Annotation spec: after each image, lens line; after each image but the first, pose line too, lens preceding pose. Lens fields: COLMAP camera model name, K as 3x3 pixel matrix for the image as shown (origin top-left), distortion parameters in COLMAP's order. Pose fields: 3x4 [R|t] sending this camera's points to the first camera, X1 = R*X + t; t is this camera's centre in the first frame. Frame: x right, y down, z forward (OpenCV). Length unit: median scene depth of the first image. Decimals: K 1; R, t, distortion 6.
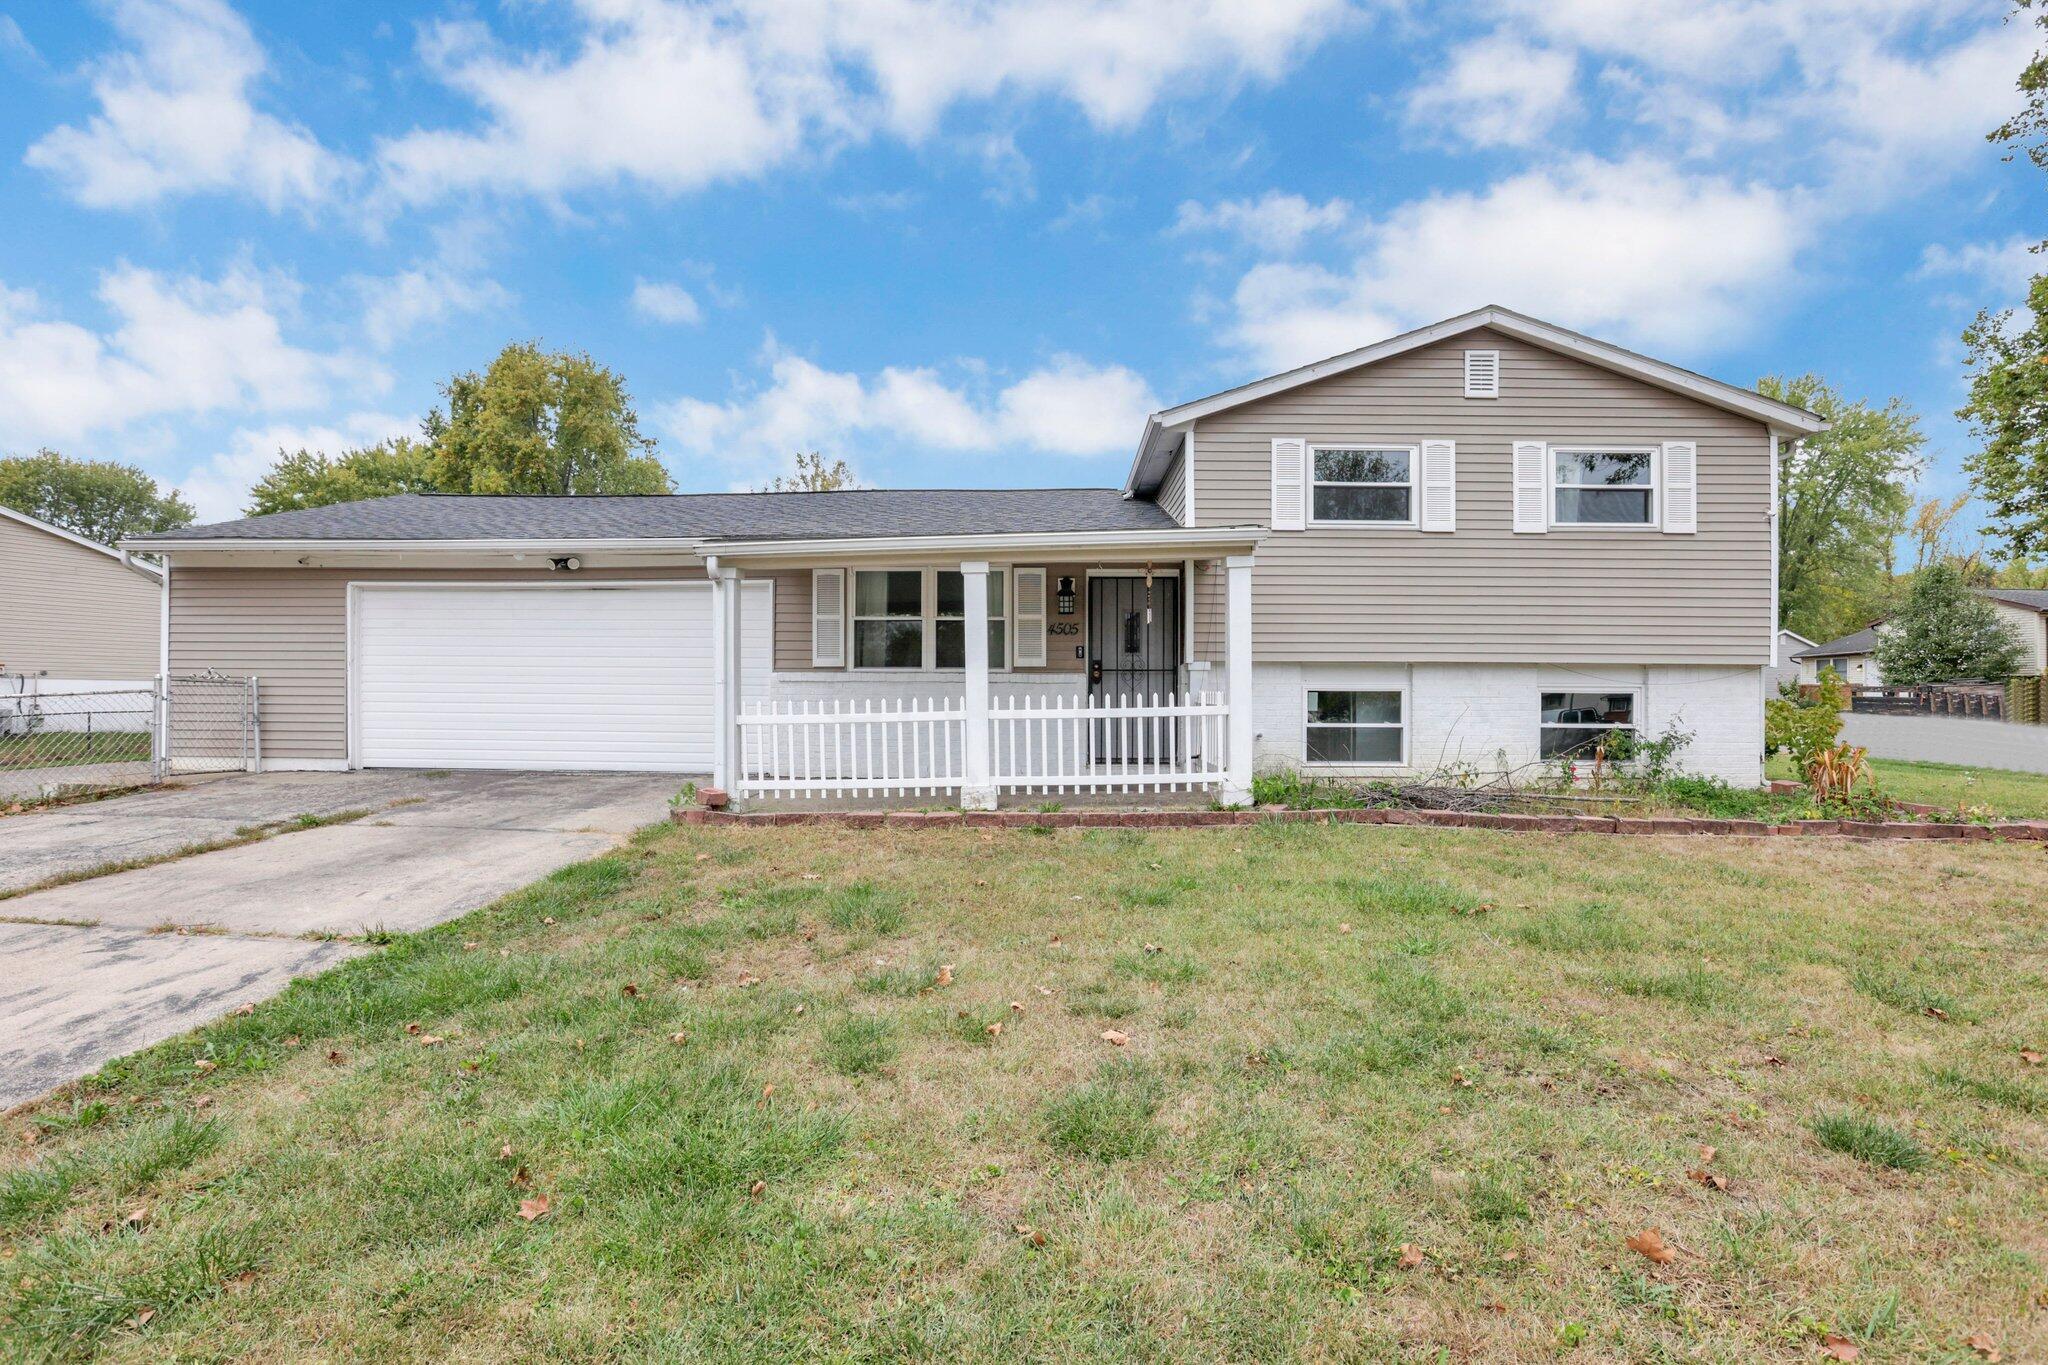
lens RADIAL K [[950.6, 0, 1024.0], [0, 950.6, 682.5], [0, 0, 1]] dist [-0.025711, -0.000007]
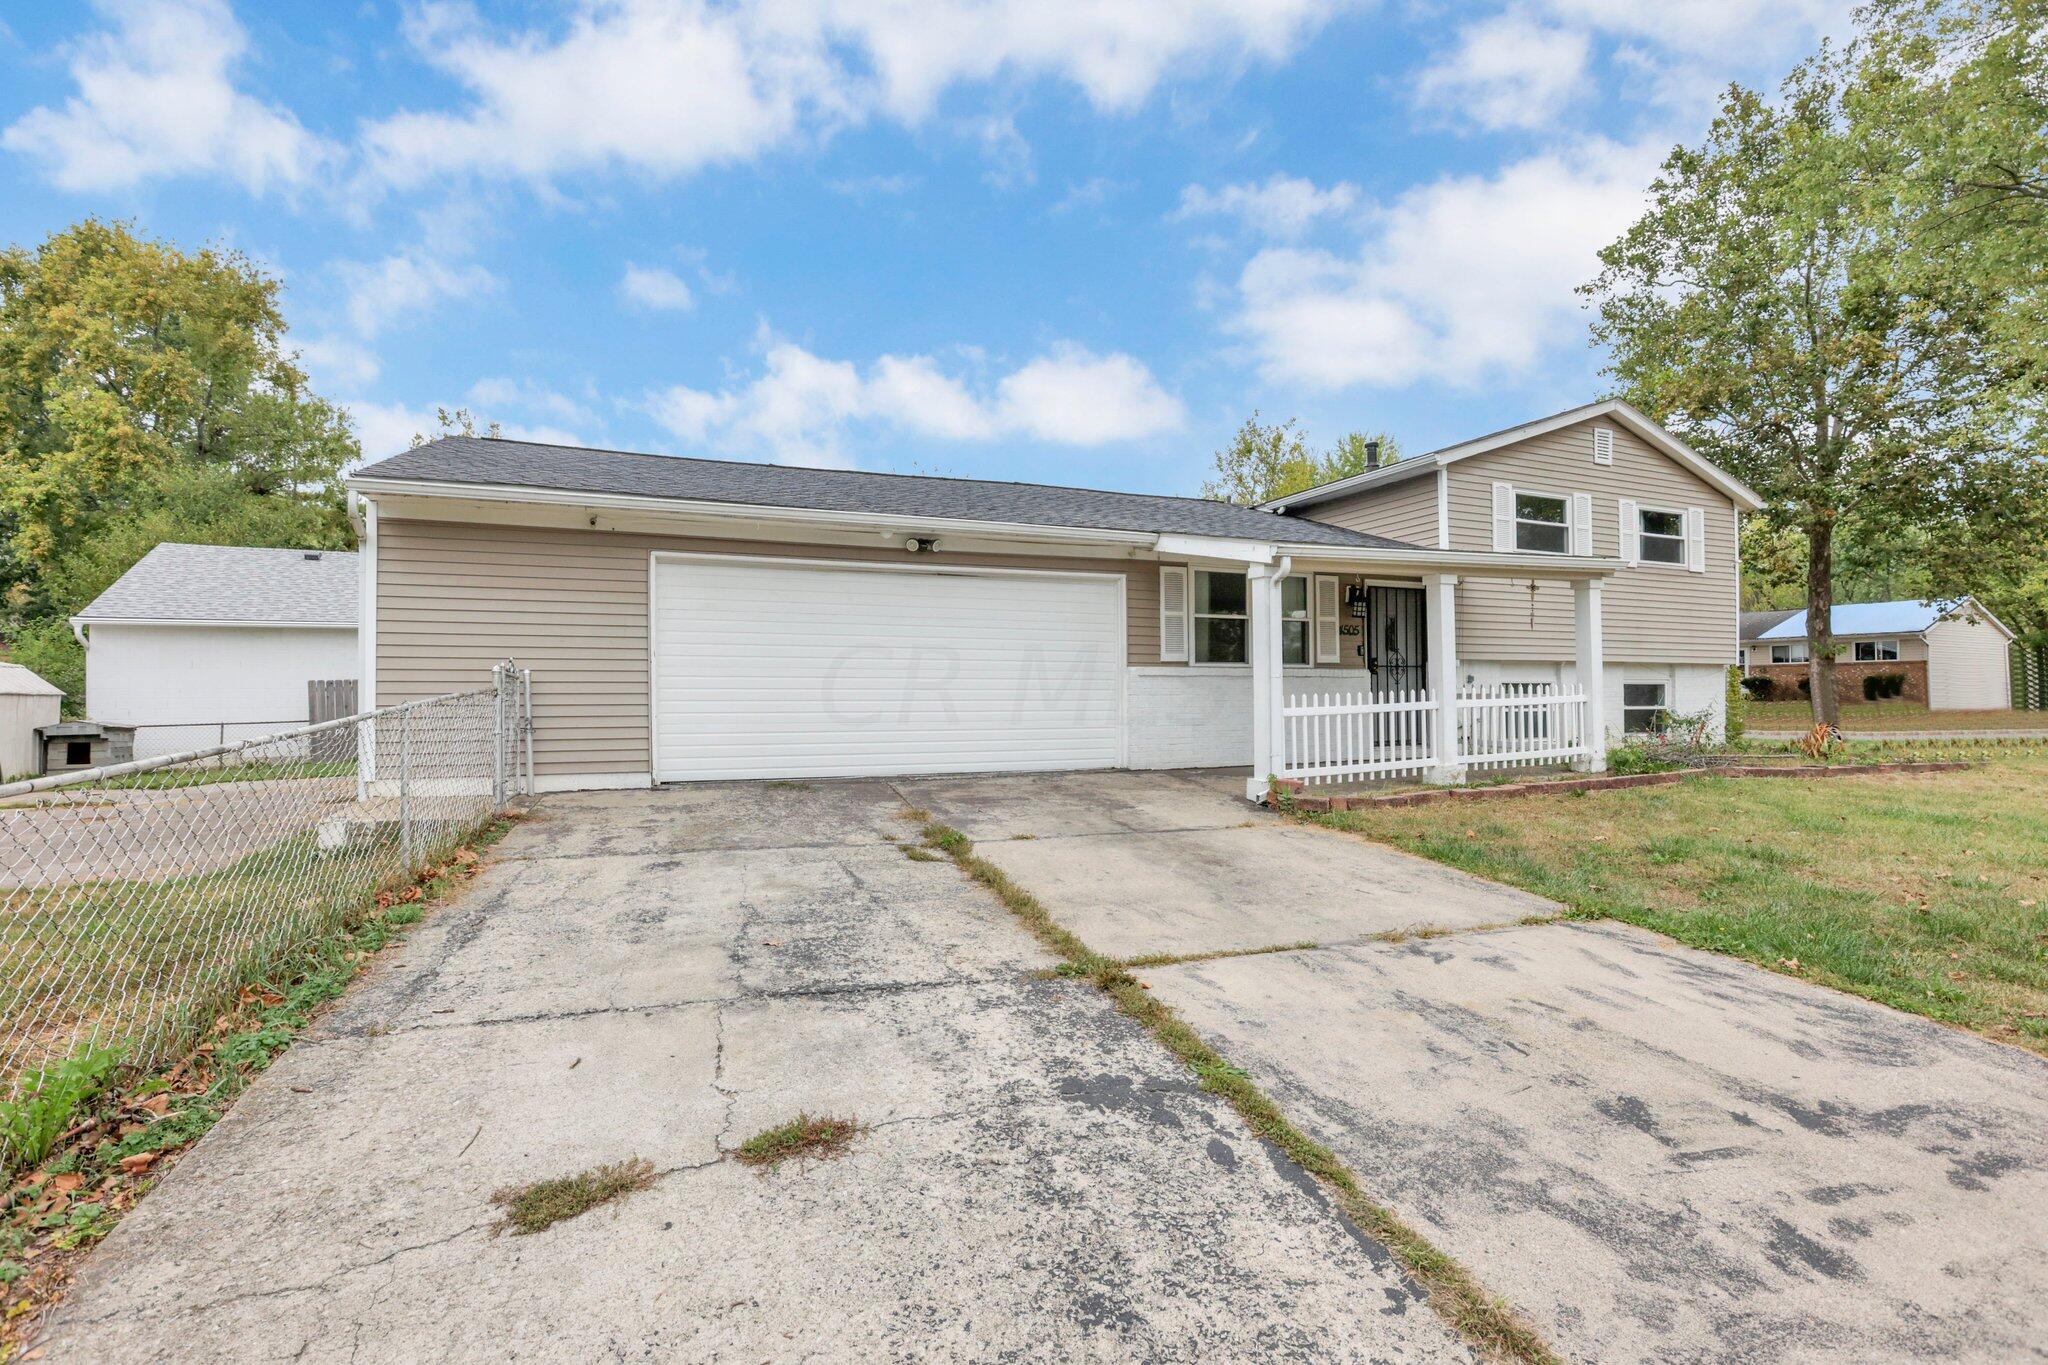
lens RADIAL K [[963.3, 0, 1024.0], [0, 963.3, 682.5], [0, 0, 1]] dist [0.000273, 0.000066]
pose [[0.896835, -0.003345, 0.442353, -0.829532], [-0.000727, 0.999959, 0.009036, -0.003105], [-0.442365, -0.008426, 0.896796, 0.126102]]
